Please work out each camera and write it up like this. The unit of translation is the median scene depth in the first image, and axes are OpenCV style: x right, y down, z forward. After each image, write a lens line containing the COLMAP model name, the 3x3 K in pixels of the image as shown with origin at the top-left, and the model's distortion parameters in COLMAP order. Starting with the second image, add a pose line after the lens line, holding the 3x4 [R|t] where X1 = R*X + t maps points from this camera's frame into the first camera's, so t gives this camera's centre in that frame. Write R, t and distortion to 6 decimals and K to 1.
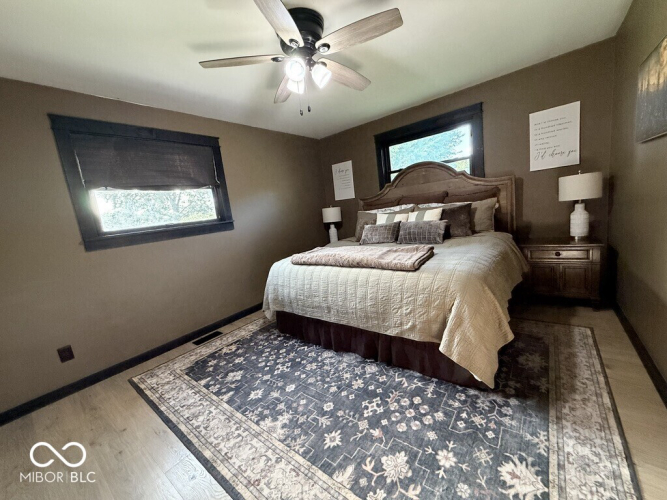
lens RADIAL K [[267.1, 0, 331.2], [0, 267.1, 248.7], [0, 0, 1]] dist [0.003456, 0.000265]
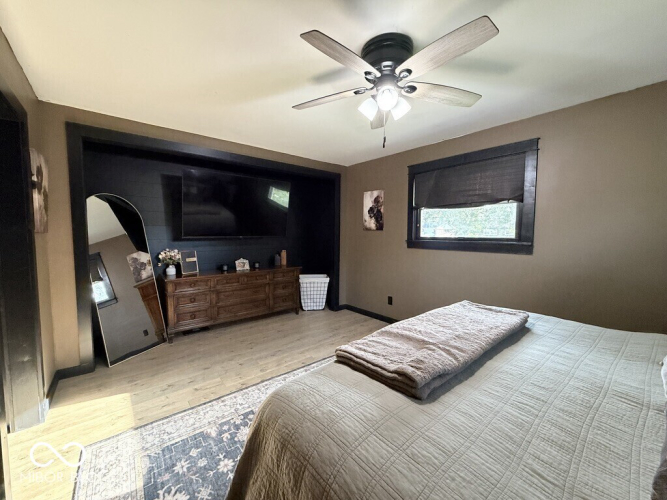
lens RADIAL K [[267.1, 0, 332.4], [0, 267.1, 251.4], [0, 0, 1]] dist [0.003456, 0.000265]
pose [[-0.204801, 0.185094, -0.961143, 0.678402], [-0.126659, 0.968690, 0.213536, -0.236654], [0.970574, 0.165470, -0.174945, 0.786750]]
